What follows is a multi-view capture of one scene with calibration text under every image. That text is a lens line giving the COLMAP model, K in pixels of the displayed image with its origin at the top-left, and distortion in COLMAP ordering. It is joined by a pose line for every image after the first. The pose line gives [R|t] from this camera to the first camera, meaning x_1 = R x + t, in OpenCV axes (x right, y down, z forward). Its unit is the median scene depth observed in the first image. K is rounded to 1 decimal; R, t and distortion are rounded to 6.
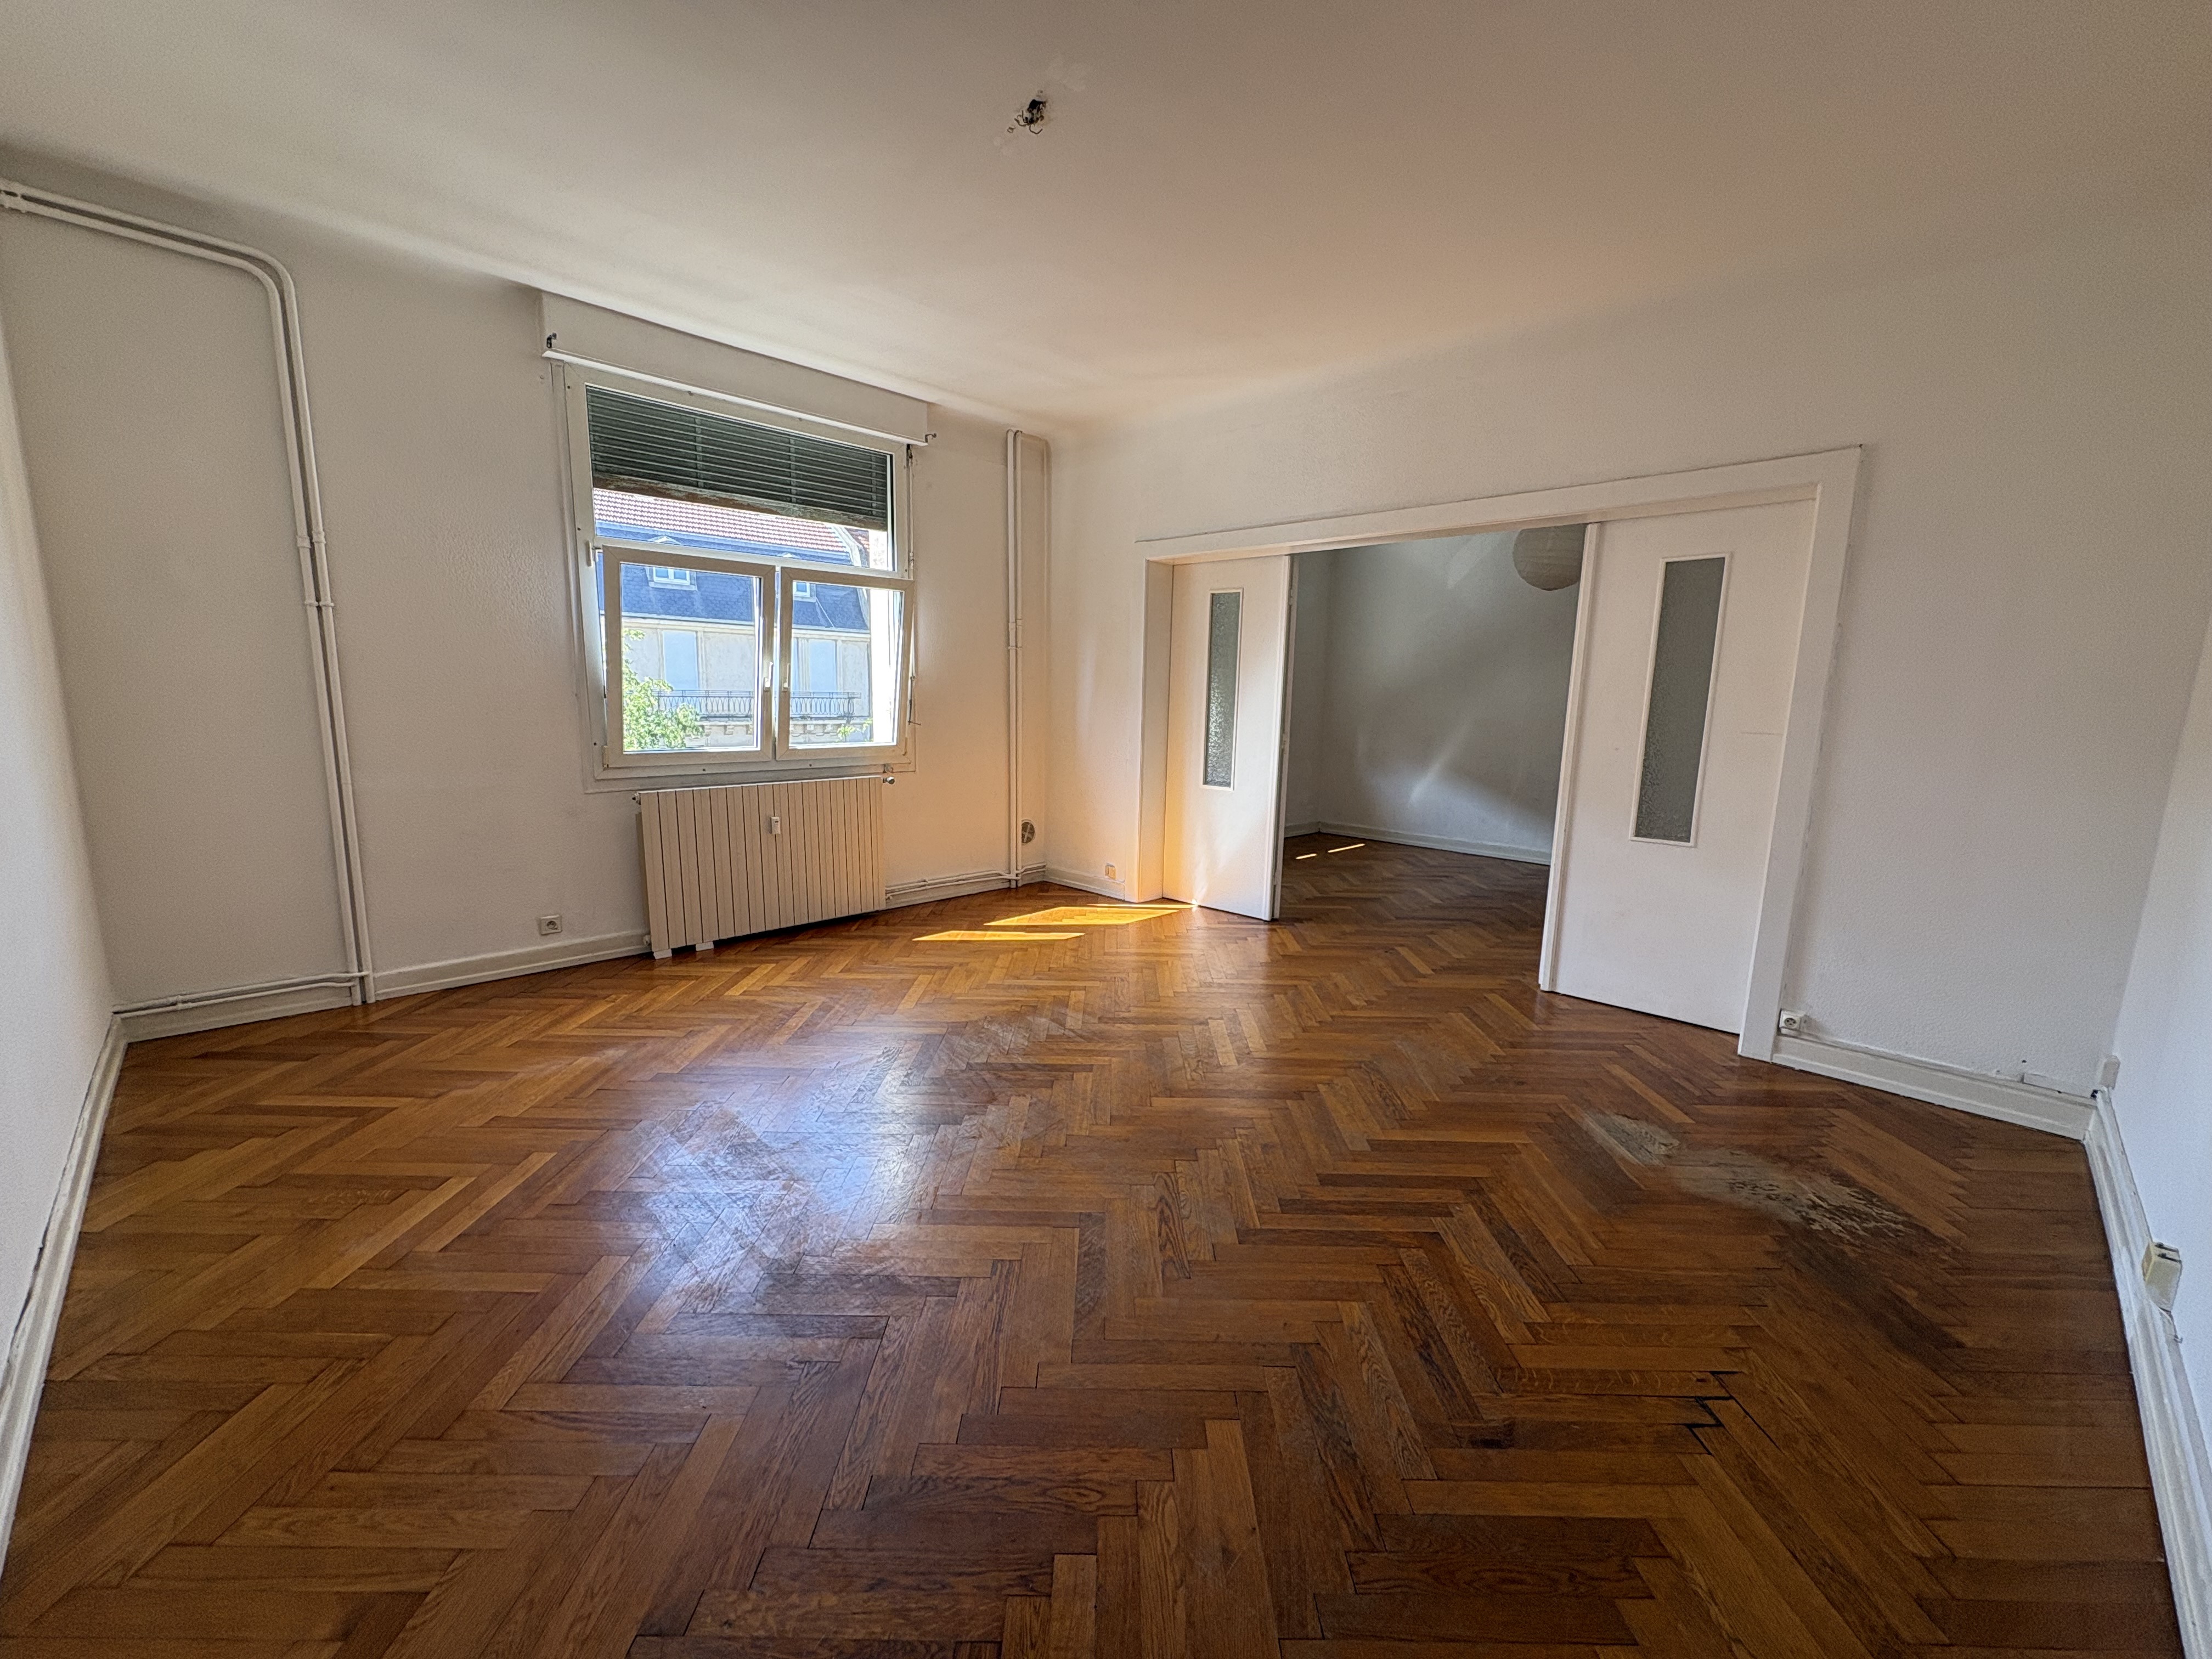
lens RADIAL K [[881.4, 0, 1112.0], [0, 881.4, 826.7], [0, 0, 1]] dist [-0.000775, 0.000509]
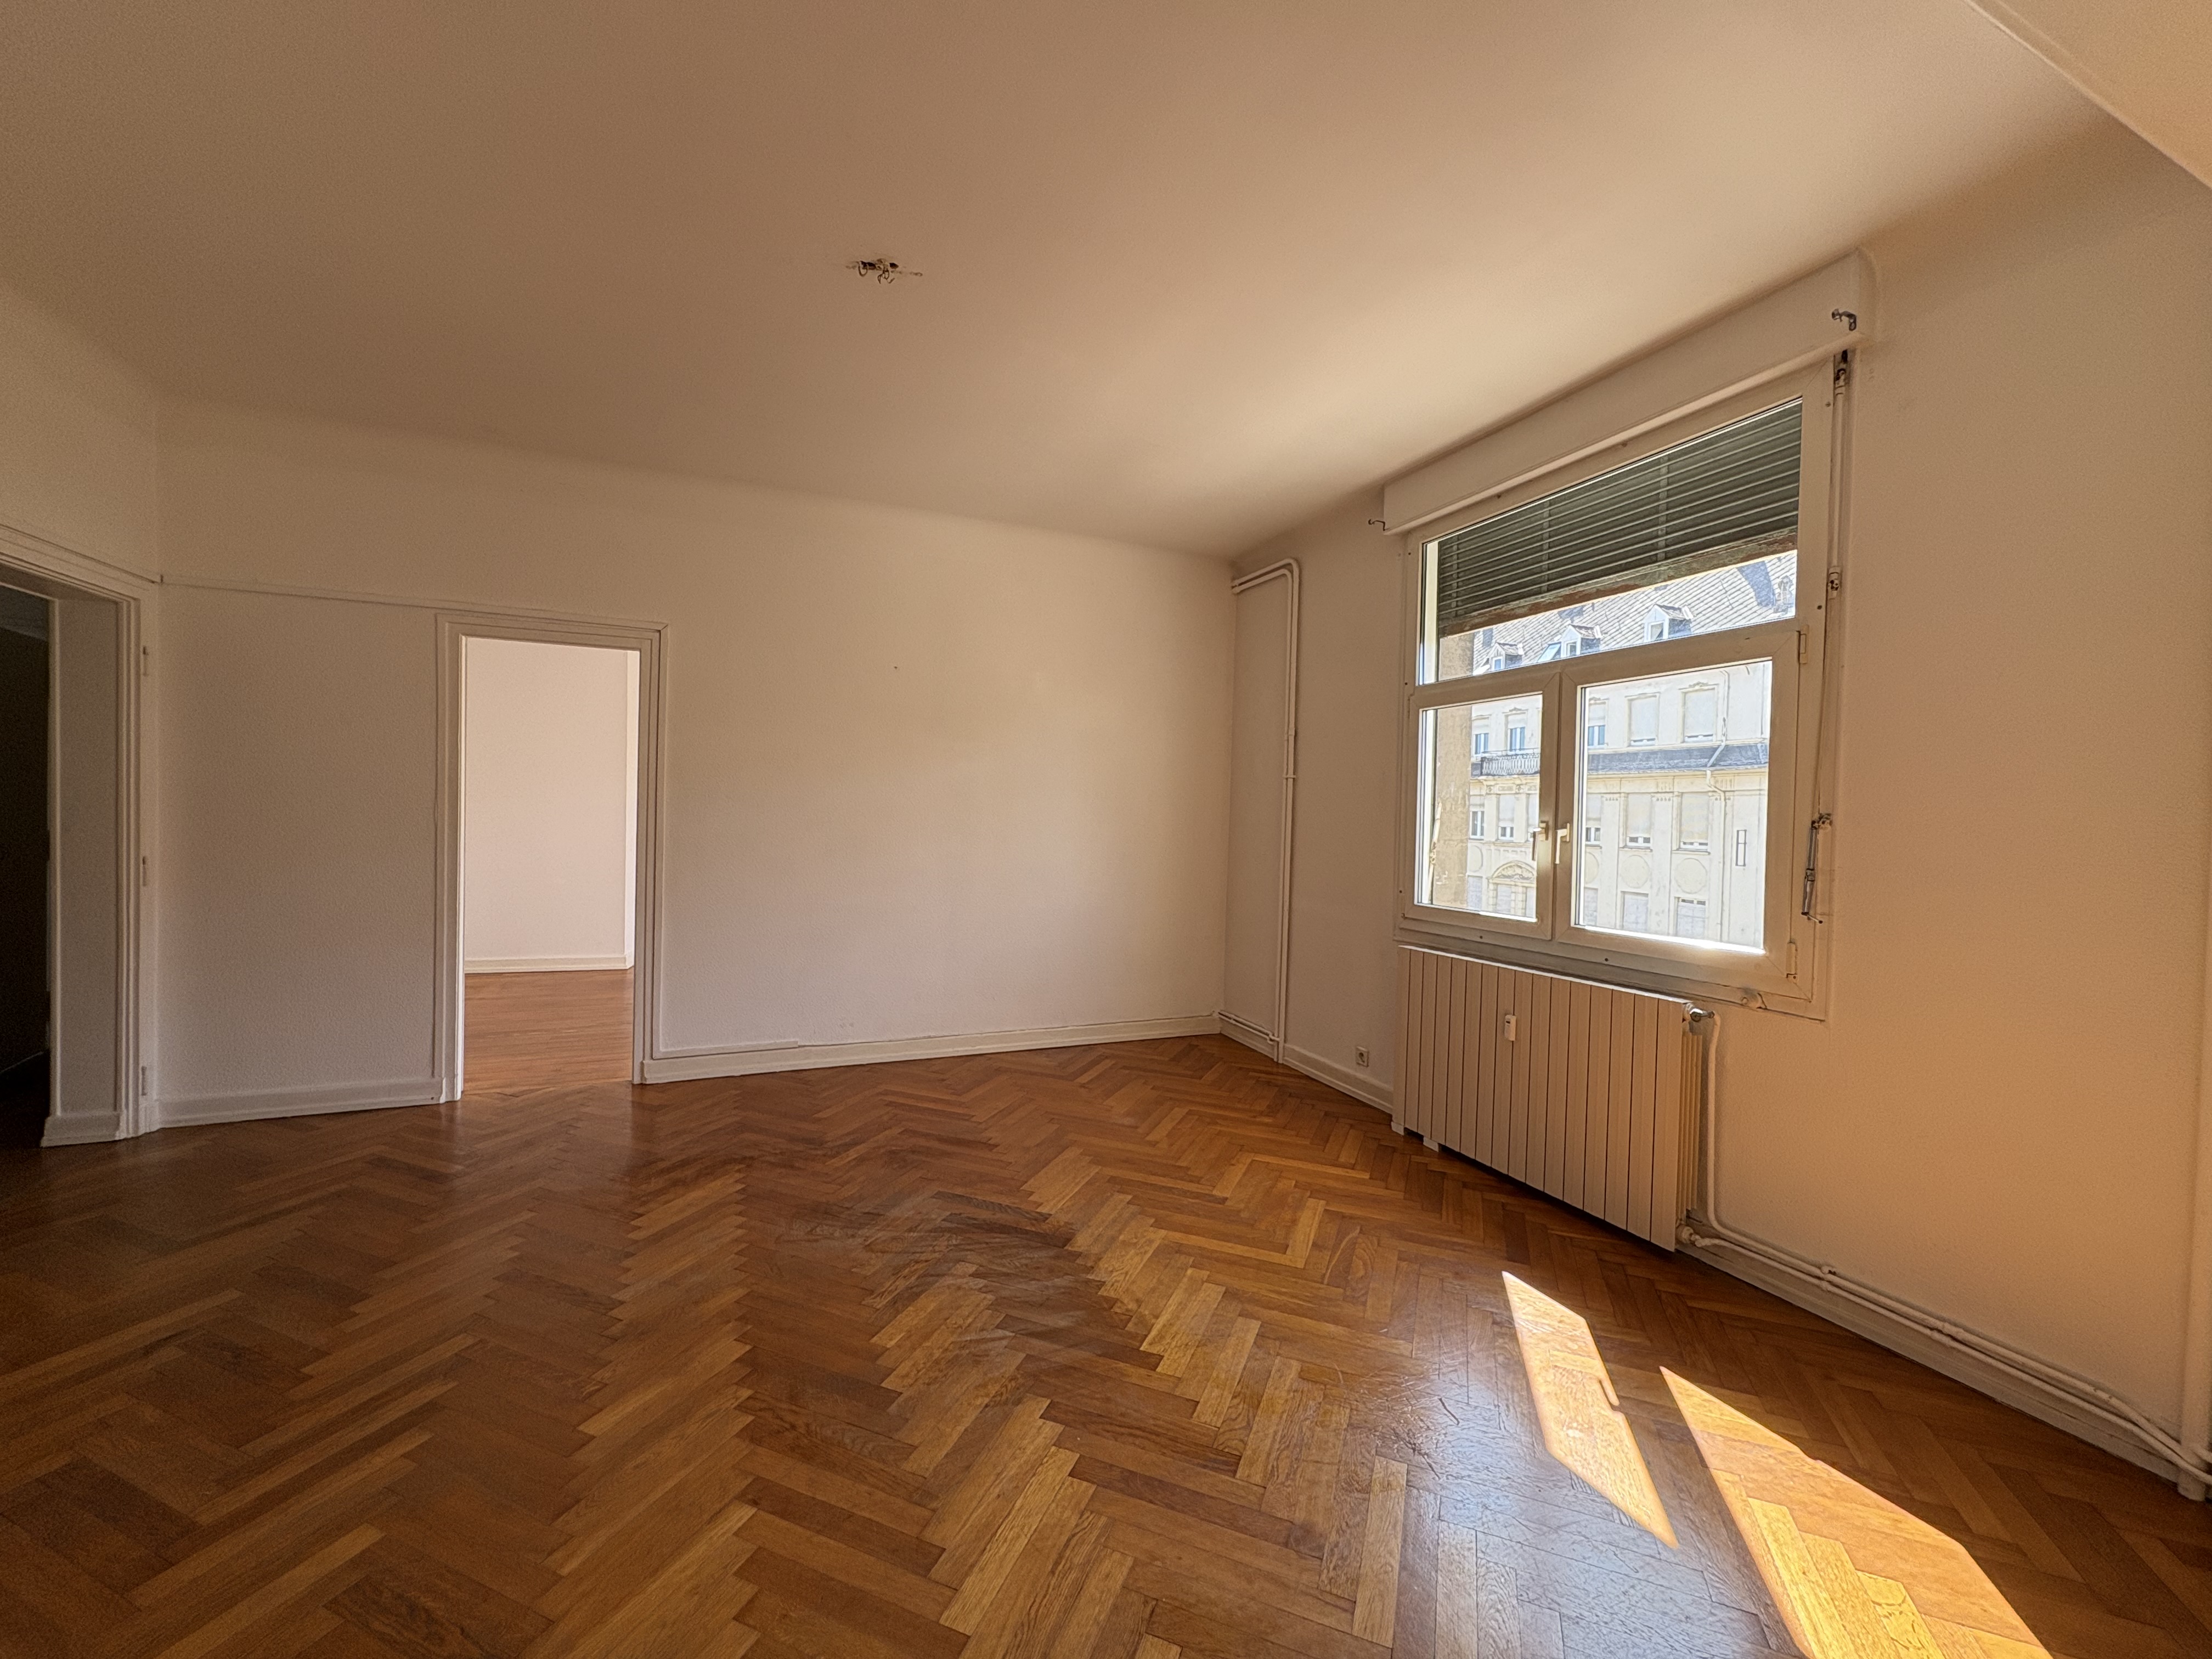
lens RADIAL K [[881.4, 0, 1112.0], [0, 881.4, 826.7], [0, 0, 1]] dist [-0.000775, 0.000509]
pose [[-0.367890, -0.016121, -0.929729, 0.431462], [-0.170119, 0.984142, 0.050250, -0.151099], [0.914175, 0.176651, -0.364799, 0.990994]]
